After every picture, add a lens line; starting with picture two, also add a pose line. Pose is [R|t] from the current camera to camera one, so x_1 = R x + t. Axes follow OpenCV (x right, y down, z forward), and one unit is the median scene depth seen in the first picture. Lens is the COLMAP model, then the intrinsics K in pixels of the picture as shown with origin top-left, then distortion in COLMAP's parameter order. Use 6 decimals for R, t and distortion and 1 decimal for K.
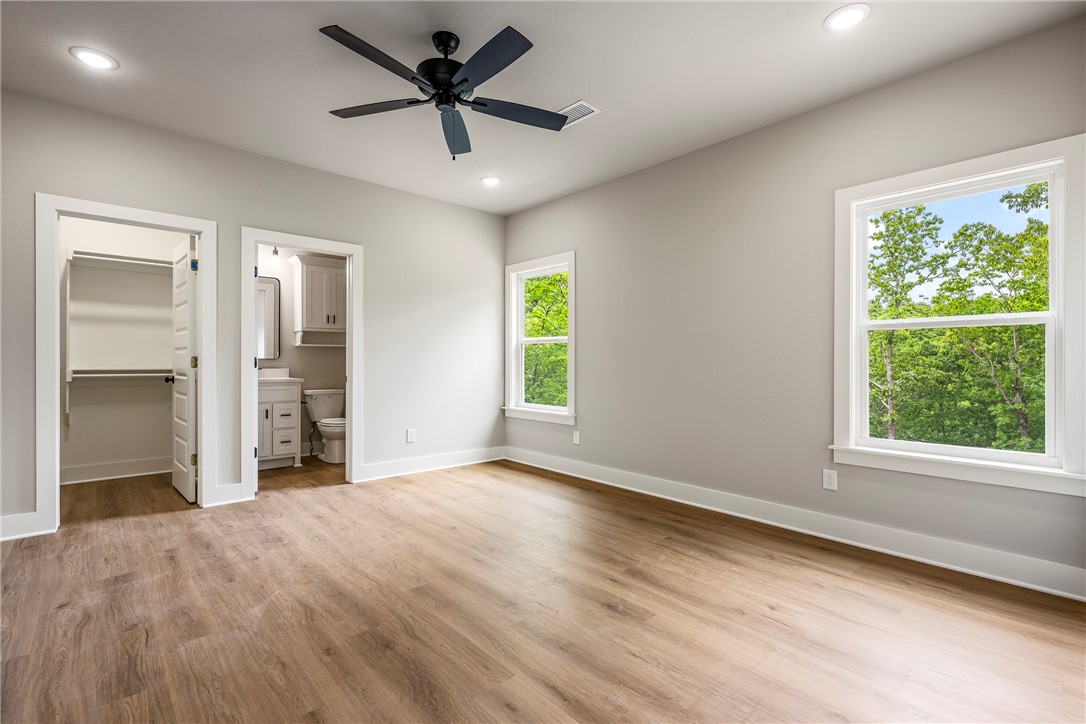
lens RADIAL K [[488.2, 0, 543.0], [0, 488.2, 362.0], [0, 0, 1]] dist [-0.001191, 0.000204]
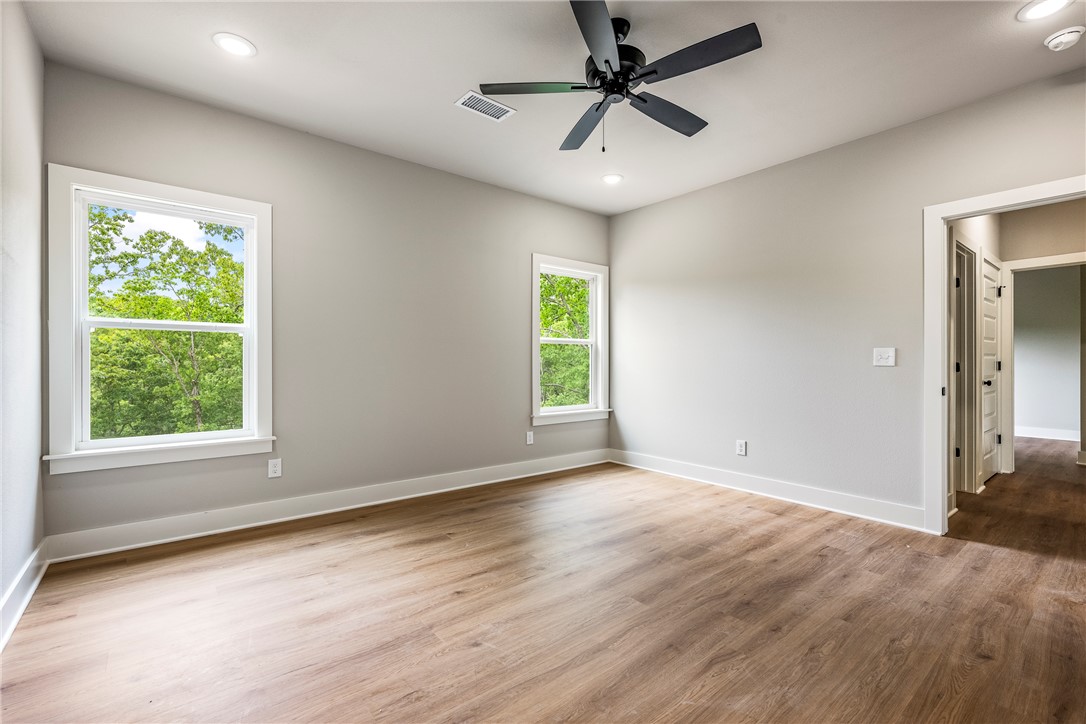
lens RADIAL K [[474.5, 0, 536.9], [0, 474.5, 364.8], [0, 0, 1]] dist [-0.001289, 0.000232]
pose [[0.068239, -0.008444, 0.997633, -0.872223], [-0.002325, 0.999960, 0.008622, -0.004967], [-0.997666, -0.002907, 0.068217, 0.833060]]
